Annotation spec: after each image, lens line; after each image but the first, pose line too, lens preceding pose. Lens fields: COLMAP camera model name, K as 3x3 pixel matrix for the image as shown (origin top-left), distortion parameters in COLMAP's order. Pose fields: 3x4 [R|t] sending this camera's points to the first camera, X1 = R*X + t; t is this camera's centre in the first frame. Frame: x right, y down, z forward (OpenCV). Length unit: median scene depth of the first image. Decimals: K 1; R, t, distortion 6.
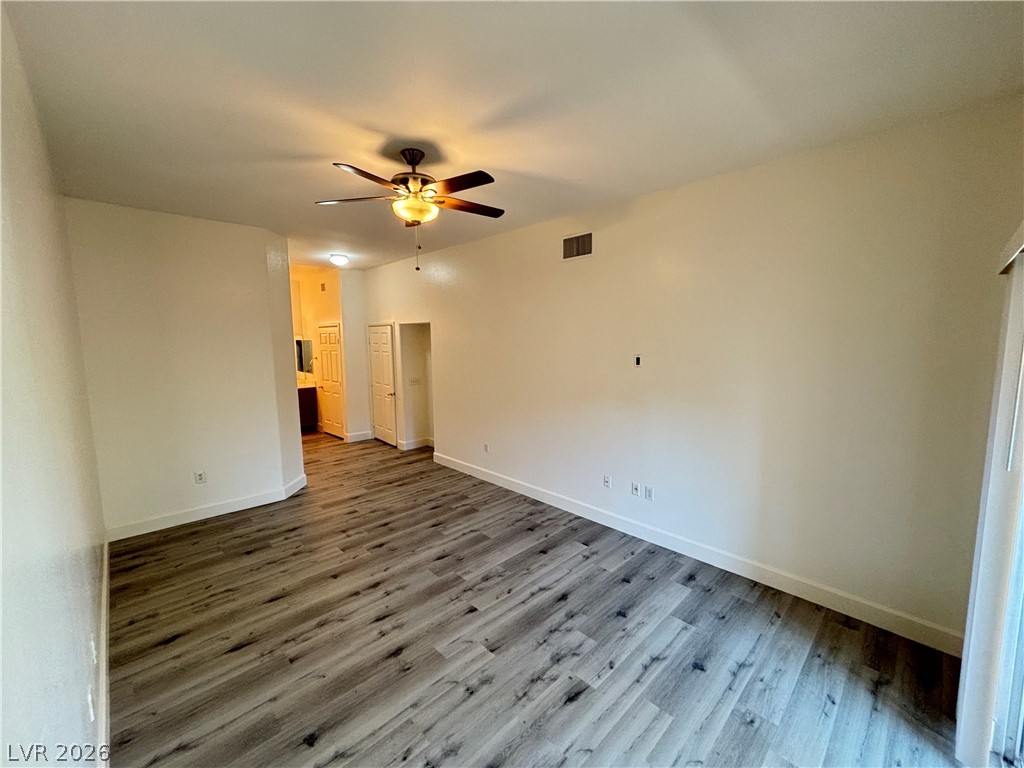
lens RADIAL K [[415.2, 0, 511.1], [0, 415.2, 383.2], [0, 0, 1]] dist [0.002840, 0.000582]
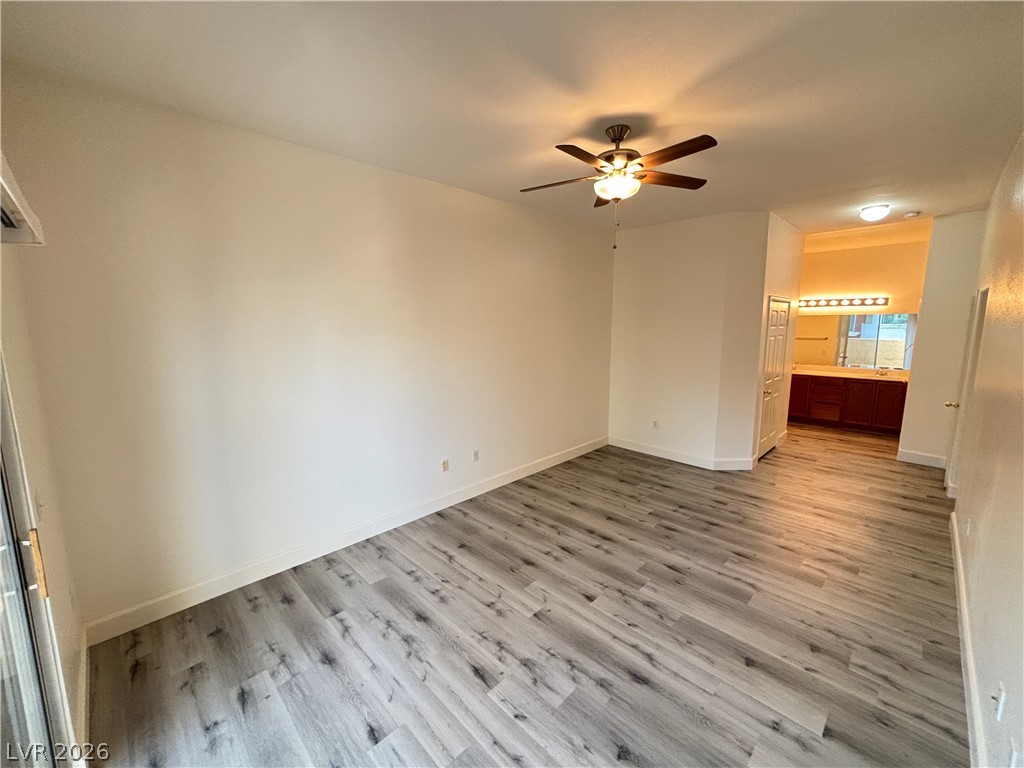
lens RADIAL K [[415.2, 0, 512.8], [0, 415.2, 380.3], [0, 0, 1]] dist [0.002840, 0.000582]
pose [[0.019011, 0.149208, -0.988623, 0.664736], [-0.108597, 0.983260, 0.146310, -0.066411], [0.993904, 0.104581, 0.034896, 0.618112]]
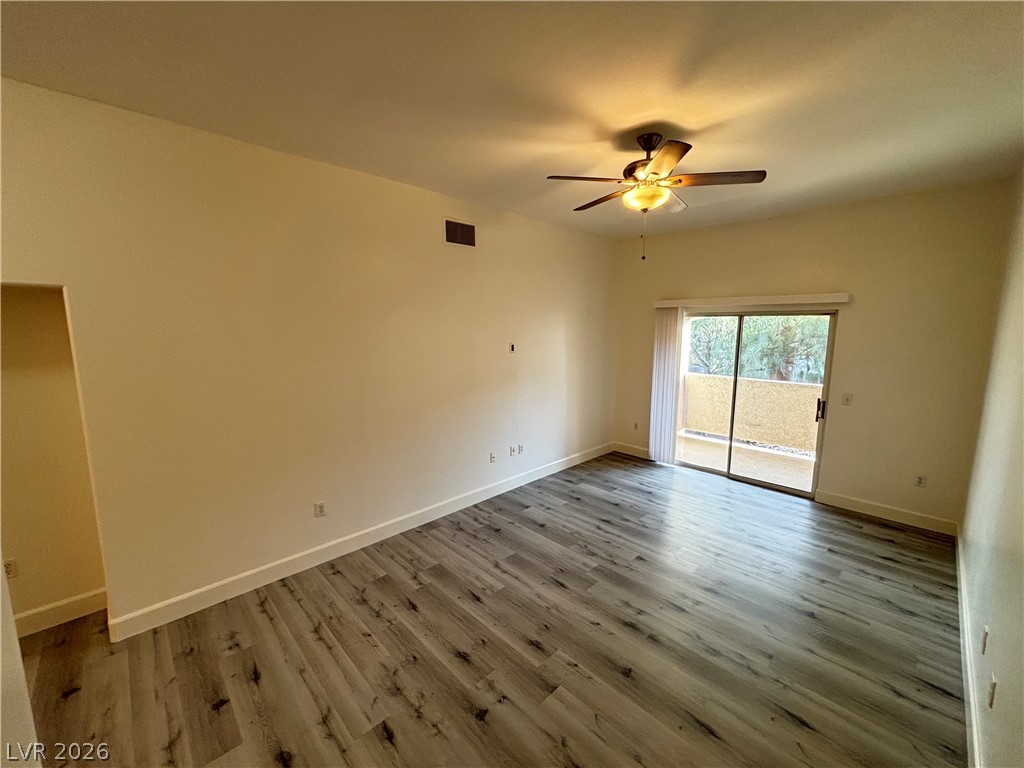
lens RADIAL K [[415.2, 0, 512.3], [0, 415.2, 383.3], [0, 0, 1]] dist [0.002840, 0.000582]
pose [[-0.003101, -0.133591, 0.991032, -1.012478], [0.110907, 0.984876, 0.133109, -0.122570], [-0.993826, 0.110325, 0.011763, 1.089729]]
